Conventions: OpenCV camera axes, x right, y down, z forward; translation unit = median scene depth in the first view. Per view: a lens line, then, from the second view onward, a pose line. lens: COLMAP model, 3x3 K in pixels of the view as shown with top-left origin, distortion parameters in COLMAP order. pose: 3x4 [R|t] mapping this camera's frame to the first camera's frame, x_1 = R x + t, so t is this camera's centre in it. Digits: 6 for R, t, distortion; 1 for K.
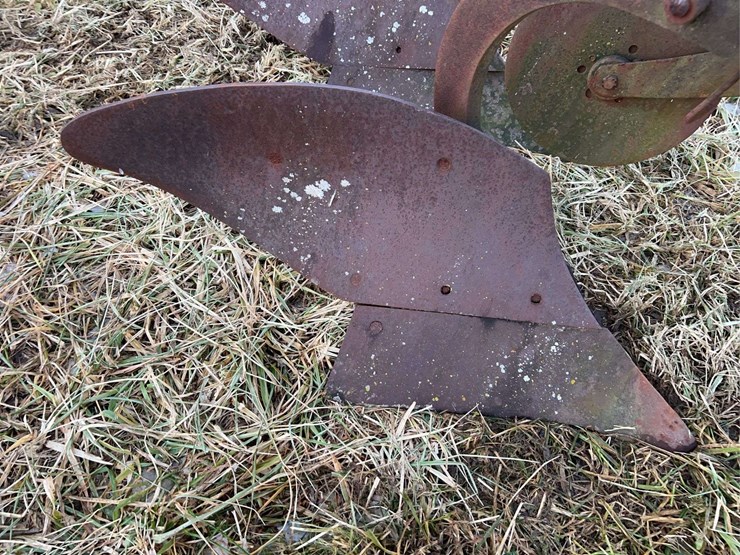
lens RADIAL K [[560.9, 0, 367.7], [0, 560.9, 279.9], [0, 0, 1]] dist [0.054846, -0.068569]
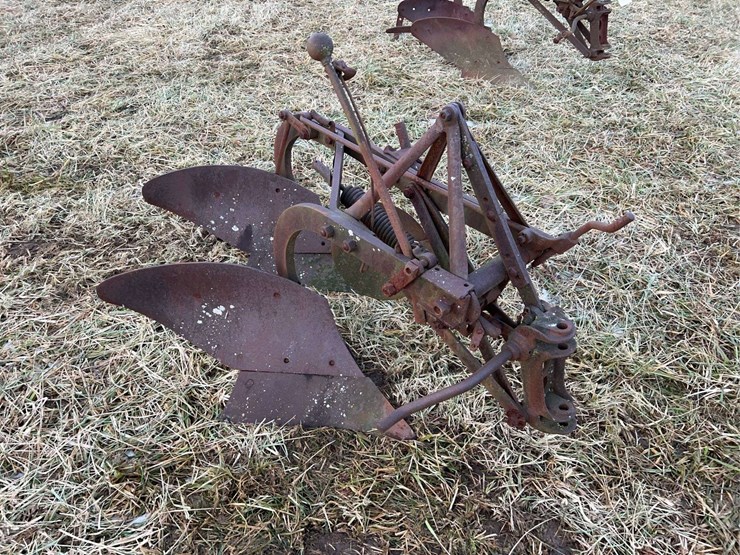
lens RADIAL K [[554.9, 0, 370.0], [0, 554.9, 277.5], [0, 0, 1]] dist [0.089966, -0.234281]
pose [[0.999514, -0.030935, 0.003742, 0.396506], [0.030618, 0.952696, -0.302379, 0.308281], [0.005789, 0.302346, 0.953181, -0.835637]]
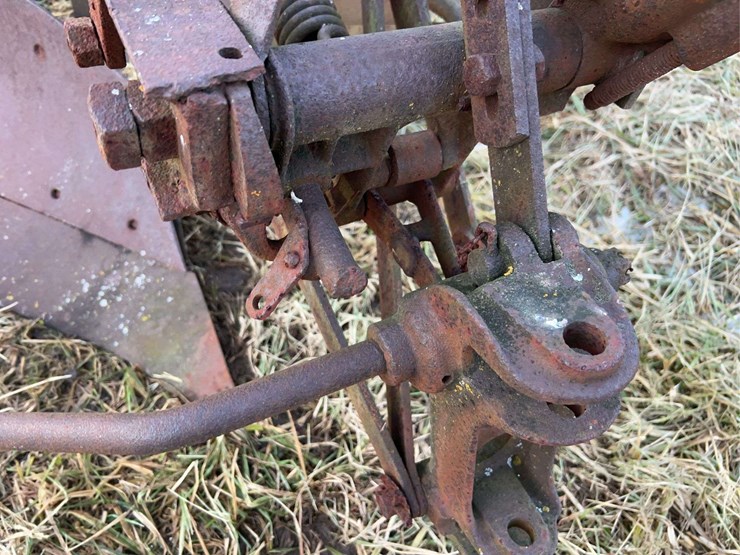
lens RADIAL K [[560.9, 0, 367.7], [0, 560.9, 279.9], [0, 0, 1]] dist [0.054846, -0.068569]
pose [[0.957529, 0.268183, -0.105902, 0.741127], [-0.274741, 0.960063, -0.052876, 0.060217], [0.087493, 0.079726, 0.992970, 0.079948]]
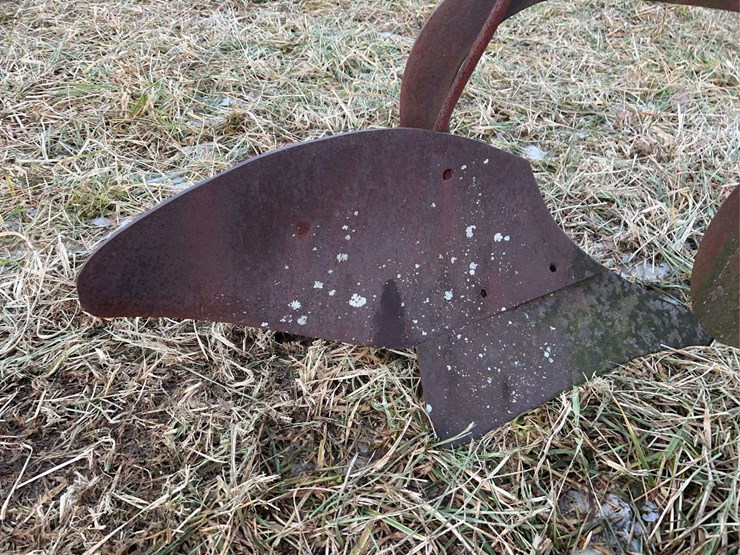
lens RADIAL K [[560.9, 0, 367.7], [0, 560.9, 279.9], [0, 0, 1]] dist [0.054846, -0.068569]
pose [[0.849172, -0.342357, 0.402117, -0.477746], [0.431422, 0.888858, -0.154296, -0.485679], [-0.304600, 0.304506, 0.902493, 0.482308]]
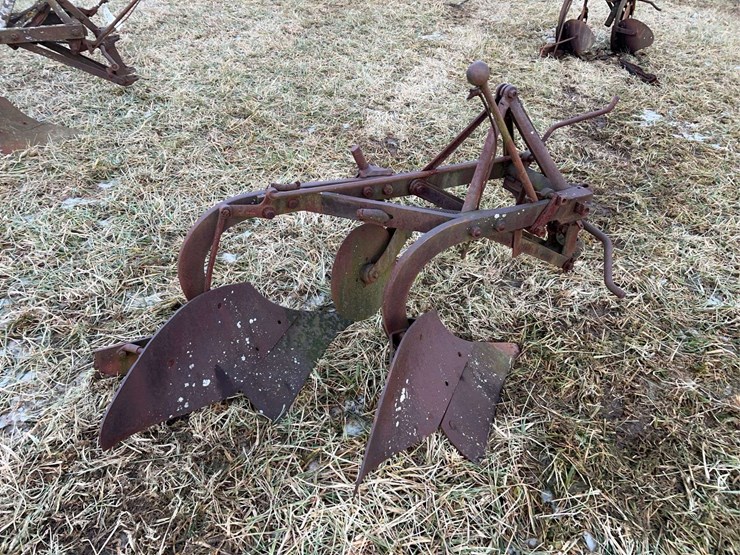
lens RADIAL K [[550.6, 0, 370.0], [0, 550.6, 277.5], [0, 0, 1]] dist [0.079953, -0.121274]
pose [[0.302190, -0.575298, 0.760075, -1.122070], [0.777762, 0.609817, 0.152346, -0.666873], [-0.551151, 0.545120, 0.631725, -0.260055]]
